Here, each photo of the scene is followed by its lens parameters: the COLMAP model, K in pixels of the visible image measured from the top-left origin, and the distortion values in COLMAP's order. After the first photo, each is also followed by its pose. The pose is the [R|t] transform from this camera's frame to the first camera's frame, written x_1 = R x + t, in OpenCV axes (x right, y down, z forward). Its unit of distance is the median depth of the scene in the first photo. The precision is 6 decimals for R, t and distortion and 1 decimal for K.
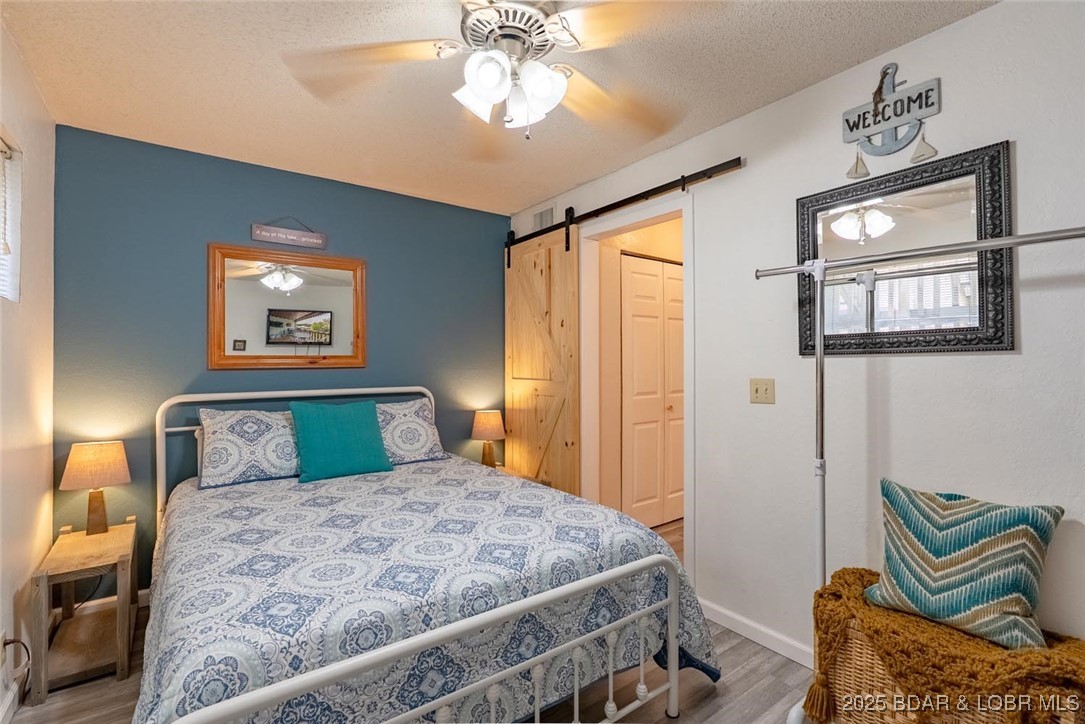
lens RADIAL K [[489.9, 0, 537.9], [0, 489.9, 363.1], [0, 0, 1]] dist [-0.011821, 0.003746]
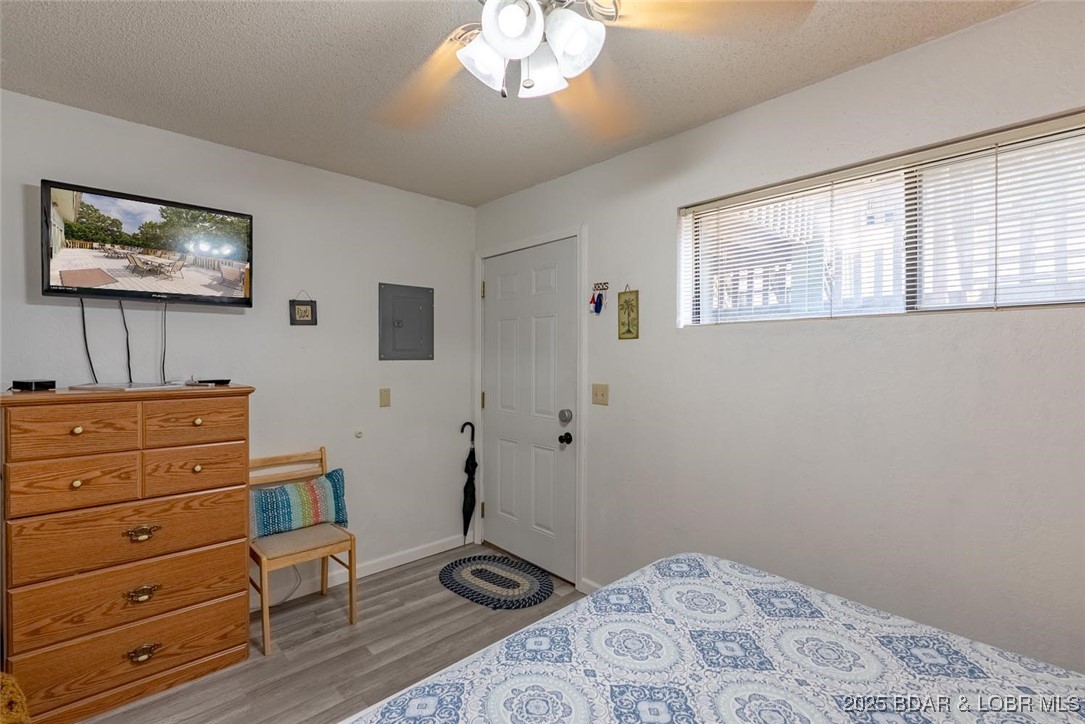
lens RADIAL K [[489.9, 0, 544.4], [0, 489.9, 358.5], [0, 0, 1]] dist [-0.011821, 0.003746]
pose [[-0.991386, -0.003949, -0.130910, 0.014113], [-0.004639, 0.999977, 0.004967, -0.042797], [0.130887, 0.005531, -0.991382, 1.338231]]
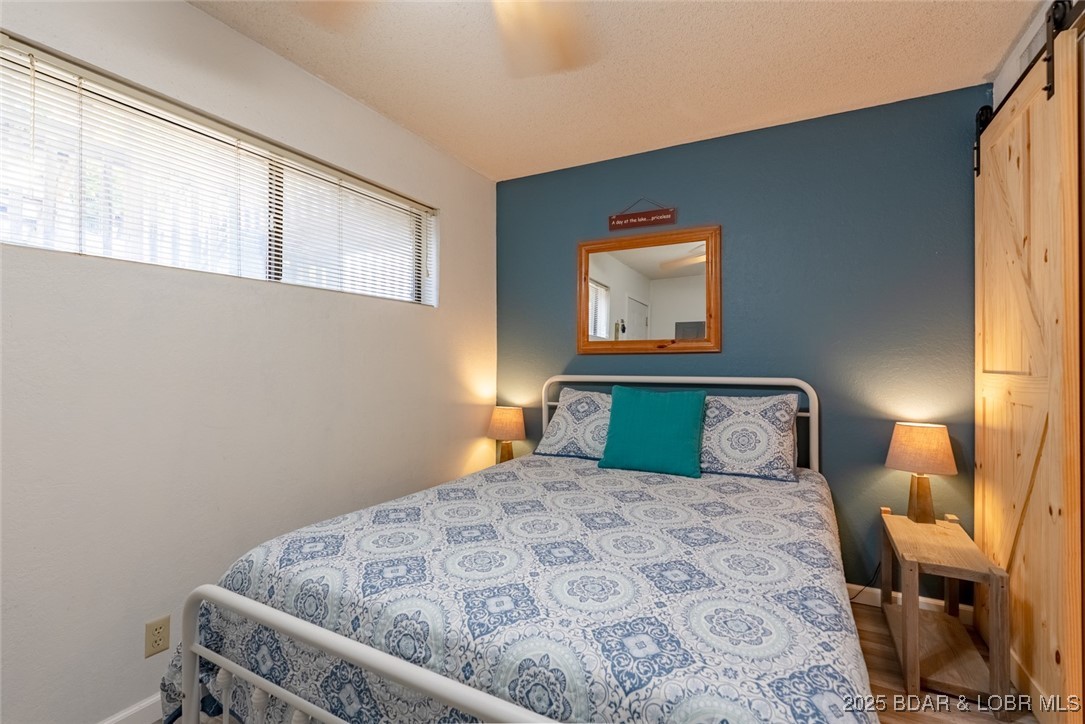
lens RADIAL K [[489.9, 0, 541.4], [0, 489.9, 357.5], [0, 0, 1]] dist [-0.011821, 0.003746]
pose [[0.429187, -0.004453, -0.903205, 0.435096], [-0.003775, 0.999970, -0.006723, 0.039053], [0.903208, 0.006295, 0.429157, 0.581458]]
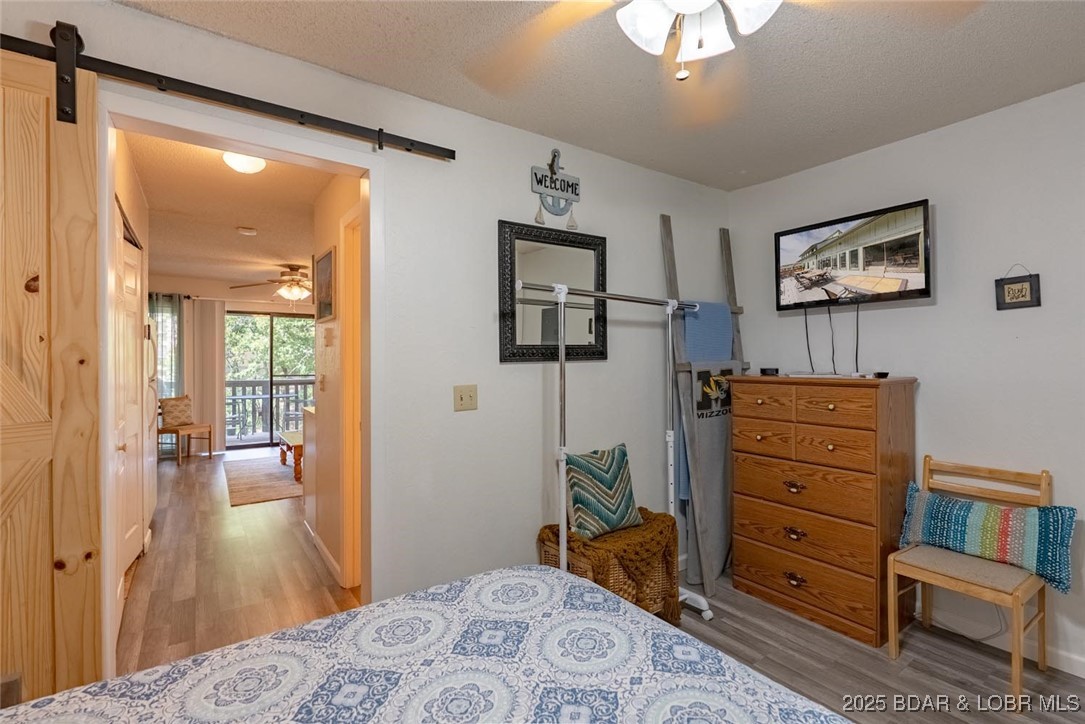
lens RADIAL K [[489.9, 0, 544.8], [0, 489.9, 359.9], [0, 0, 1]] dist [-0.011821, 0.003746]
pose [[0.017924, -0.002255, 0.999837, -0.585302], [0.007121, 0.999972, 0.002128, -0.022777], [-0.999814, 0.007082, 0.017939, 0.904018]]
